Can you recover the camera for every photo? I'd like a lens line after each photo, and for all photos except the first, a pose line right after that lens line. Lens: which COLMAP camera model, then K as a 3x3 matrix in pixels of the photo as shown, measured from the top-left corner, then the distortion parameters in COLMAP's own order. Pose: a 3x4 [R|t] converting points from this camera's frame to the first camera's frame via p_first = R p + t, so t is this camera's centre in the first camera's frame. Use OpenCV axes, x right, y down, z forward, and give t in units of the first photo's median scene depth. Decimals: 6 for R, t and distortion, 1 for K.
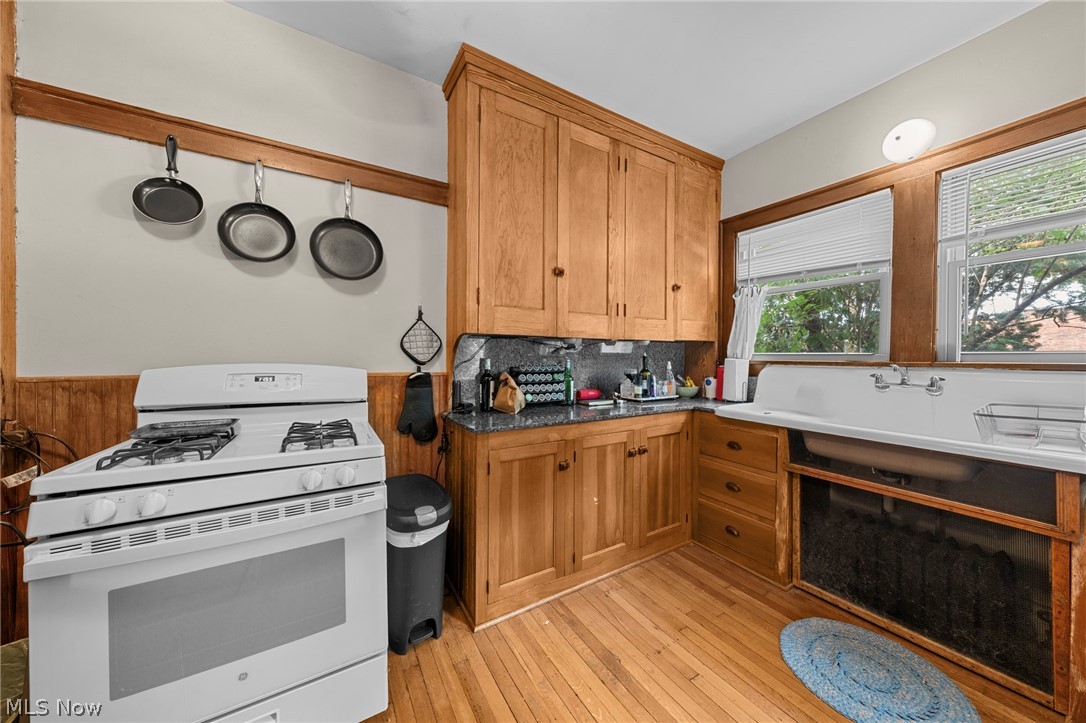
lens RADIAL K [[367.8, 0, 543.1], [0, 367.8, 358.9], [0, 0, 1]] dist [-0.003898, 0.000276]
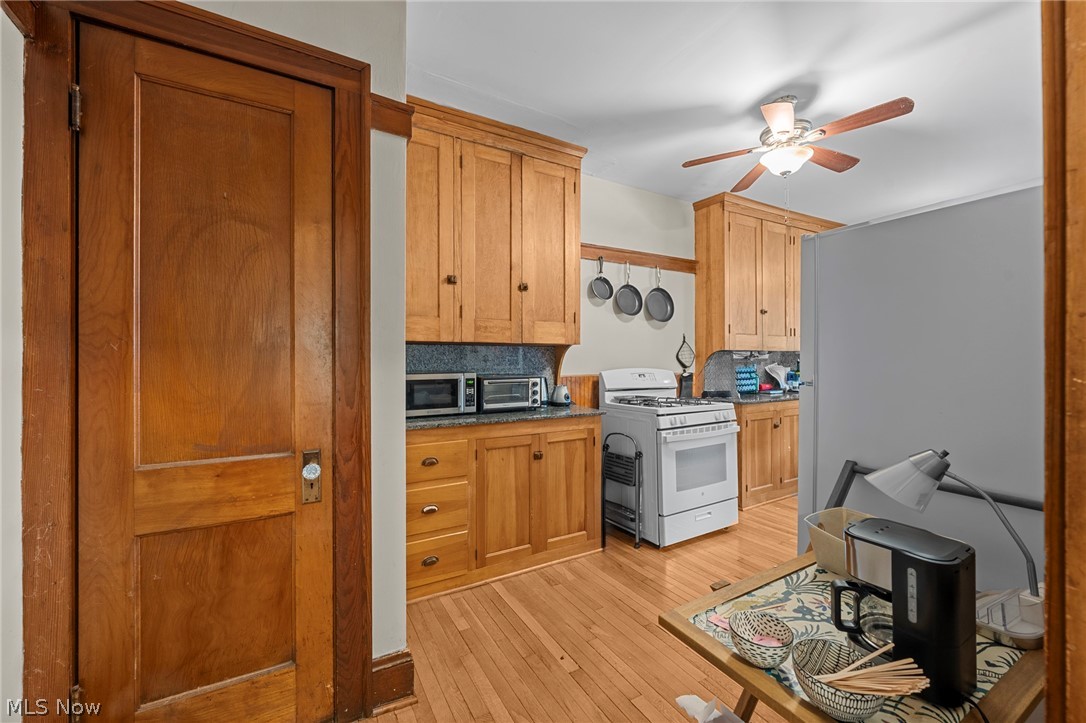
lens RADIAL K [[419.7, 0, 544.4], [0, 419.7, 360.5], [0, 0, 1]] dist [-0.004271, 0.000014]
pose [[0.999285, -0.013555, -0.035296, -0.946519], [0.013141, 0.999842, -0.011944, -0.005033], [0.035452, 0.011471, 0.999306, -0.998966]]
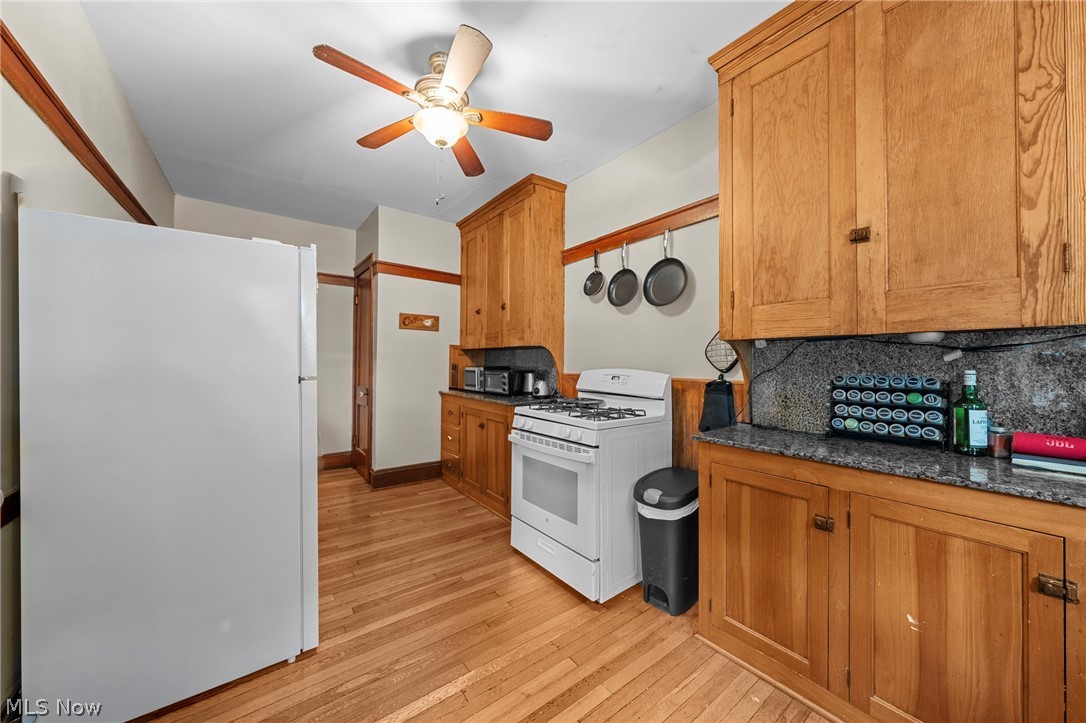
lens RADIAL K [[378.6, 0, 545.2], [0, 378.6, 358.4], [0, 0, 1]] dist [-0.002193, -0.000283]
pose [[0.110038, -0.016371, -0.993793, 0.692603], [-0.010661, 0.999787, -0.017650, 0.000758], [0.993870, 0.012537, 0.109840, 0.397232]]
